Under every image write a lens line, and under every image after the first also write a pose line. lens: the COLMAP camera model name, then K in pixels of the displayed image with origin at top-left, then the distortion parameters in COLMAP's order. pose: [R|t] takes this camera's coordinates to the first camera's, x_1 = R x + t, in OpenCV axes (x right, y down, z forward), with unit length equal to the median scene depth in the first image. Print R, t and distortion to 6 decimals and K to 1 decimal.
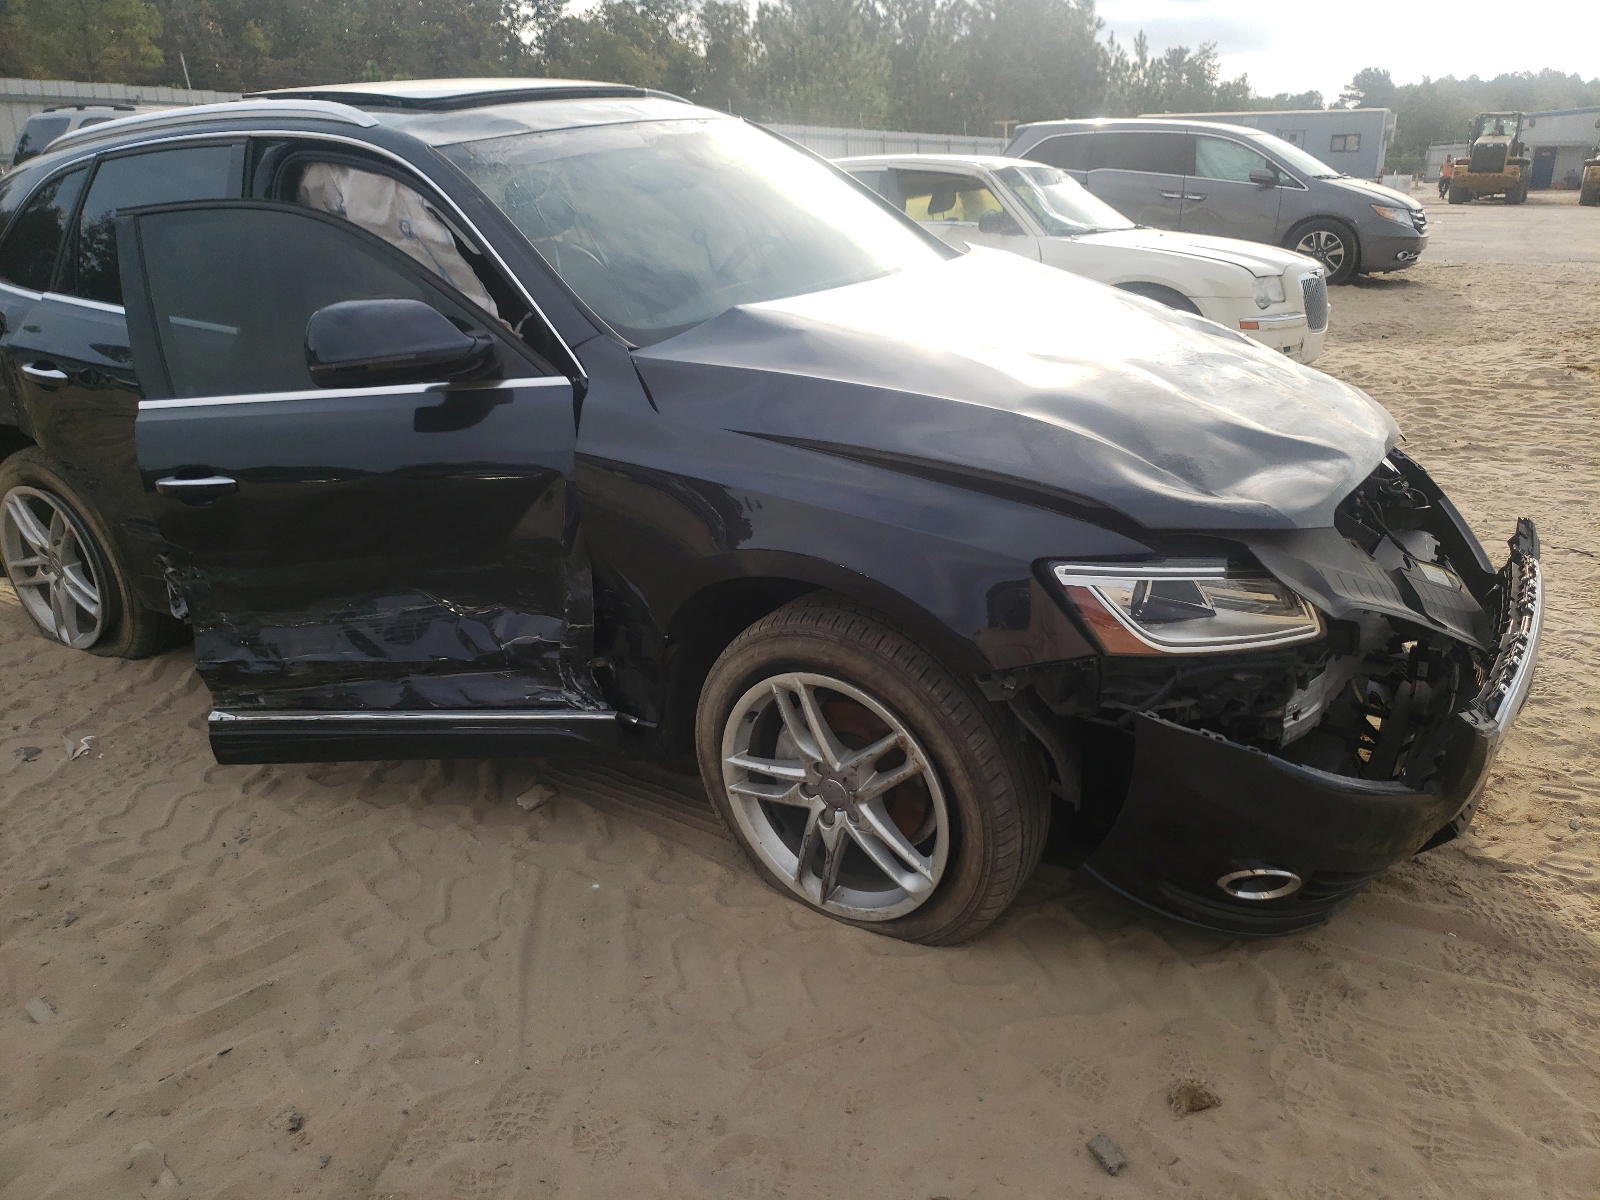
lens RADIAL K [[1188.5, 0, 800.0], [0, 1188.5, 600.0], [0, 0, 1]] dist [0.003163, 0.010326]
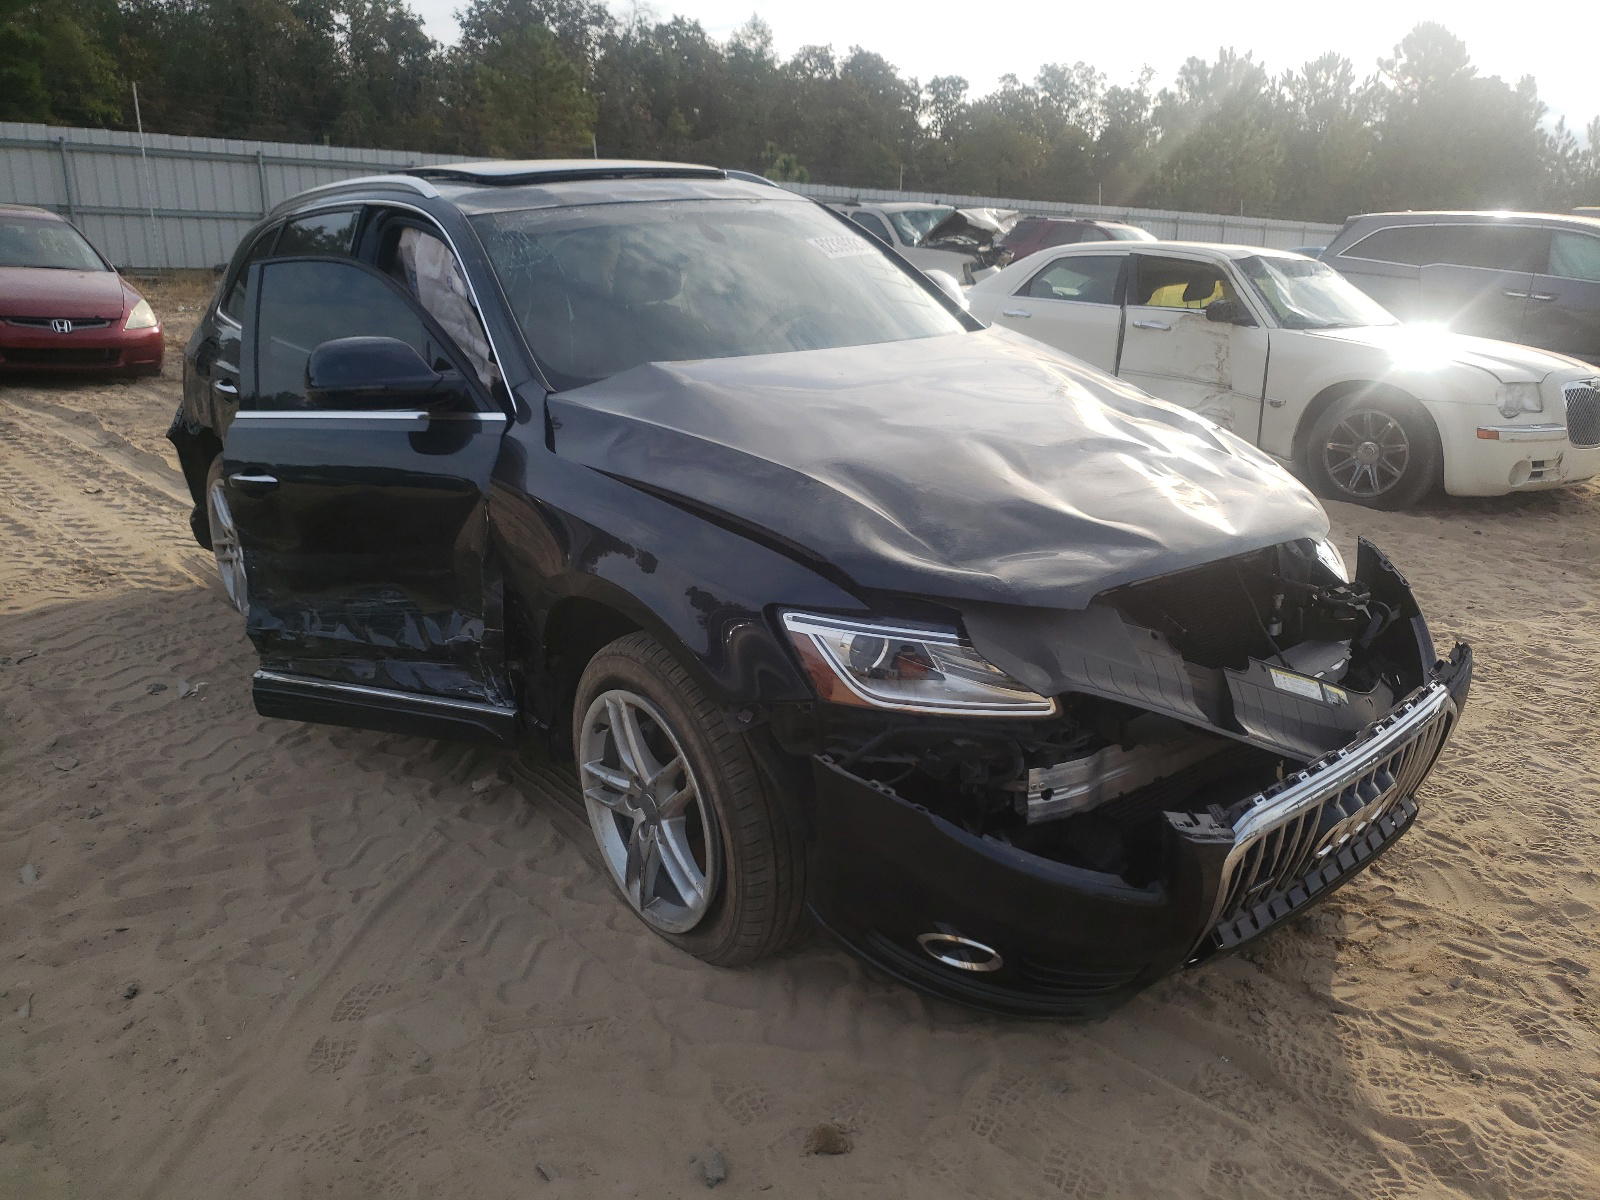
lens RADIAL K [[1182.5, 0, 800.0], [0, 1182.5, 600.0], [0, 0, 1]] dist [0.004953, 0.006611]
pose [[0.957202, 0.113668, -0.266165, 0.420085], [-0.128951, 0.990819, -0.040605, 0.001605], [0.259106, 0.073190, 0.963072, -0.018864]]
